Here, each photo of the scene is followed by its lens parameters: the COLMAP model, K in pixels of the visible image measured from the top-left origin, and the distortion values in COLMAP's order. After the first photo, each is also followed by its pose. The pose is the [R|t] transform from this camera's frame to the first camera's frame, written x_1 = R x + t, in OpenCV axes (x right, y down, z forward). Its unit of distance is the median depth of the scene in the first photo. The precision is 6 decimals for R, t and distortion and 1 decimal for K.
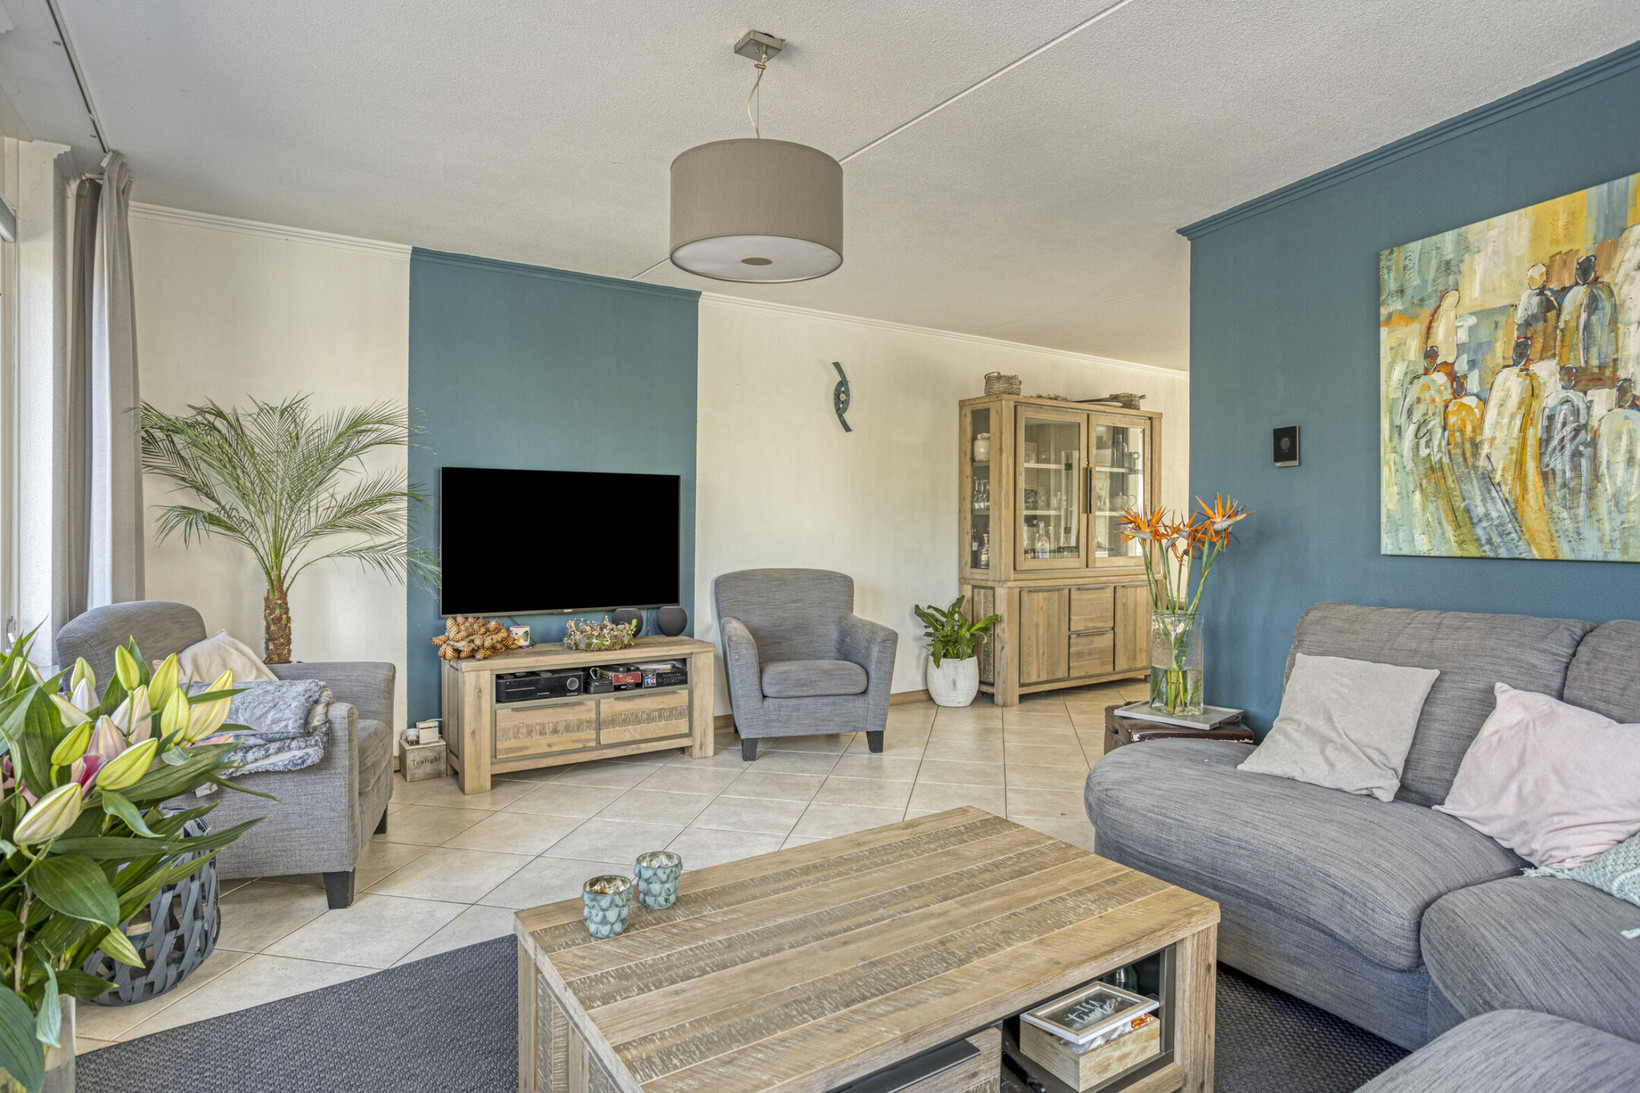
lens RADIAL K [[876.6, 0, 813.2], [0, 876.6, 539.2], [0, 0, 1]] dist [-0.030664, 0.004384]
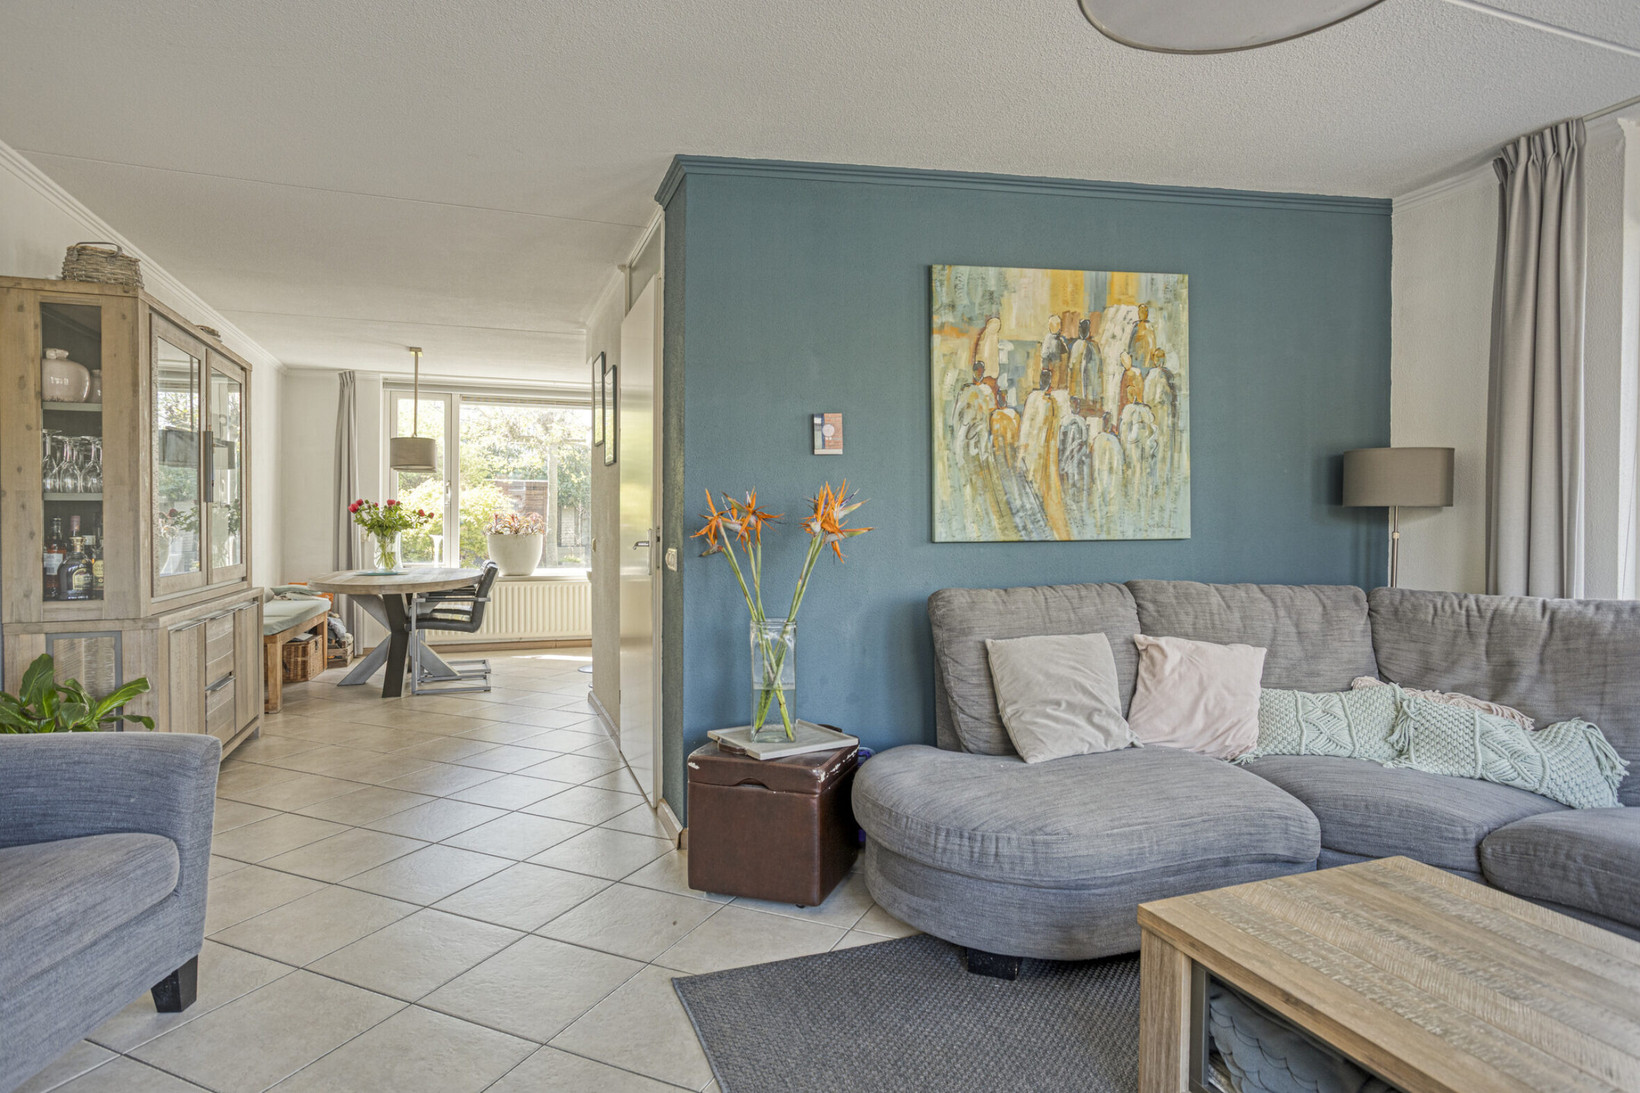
lens RADIAL K [[876.6, 0, 809.2], [0, 876.6, 534.2], [0, 0, 1]] dist [-0.030664, 0.004384]
pose [[0.218293, -0.006645, 0.975861, -0.512001], [0.021201, 0.999773, 0.002066, 0.002380], [-0.975653, 0.020239, 0.218385, 1.028011]]
